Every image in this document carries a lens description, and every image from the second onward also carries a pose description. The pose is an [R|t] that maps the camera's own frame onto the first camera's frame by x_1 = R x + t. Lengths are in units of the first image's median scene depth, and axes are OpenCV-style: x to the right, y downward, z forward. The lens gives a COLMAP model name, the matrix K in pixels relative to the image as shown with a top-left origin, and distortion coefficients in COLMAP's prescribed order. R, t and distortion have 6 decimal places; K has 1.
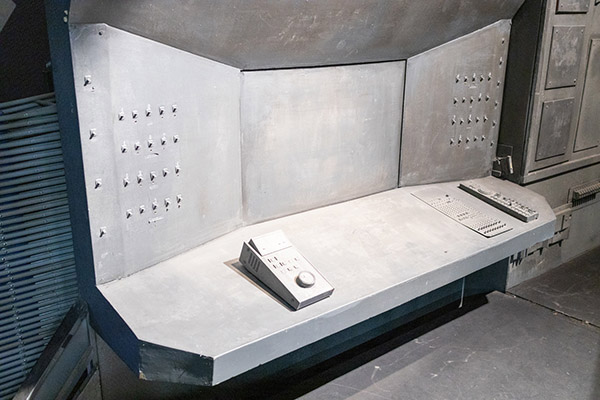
lens RADIAL K [[594.8, 0, 300.0], [0, 594.8, 200.0], [0, 0, 1]] dist [0.009802, 0.005405]
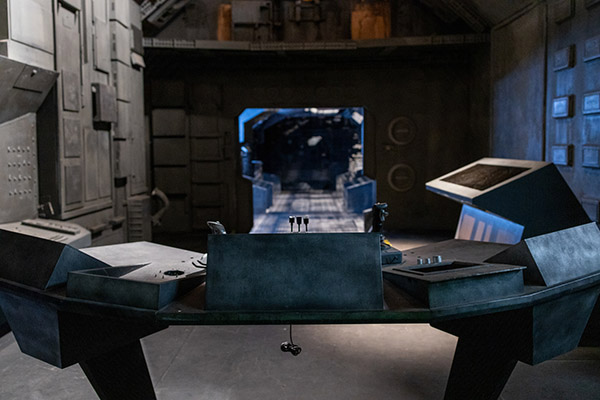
lens RADIAL K [[597.1, 0, 301.5], [0, 597.1, 206.8], [0, 0, 1]] dist [-0.017028, 0.007668]
pose [[0.644412, -0.081674, 0.760304, -0.377029], [0.237966, 0.966328, -0.097887, 0.235107], [-0.726708, 0.244006, 0.642150, -0.406729]]
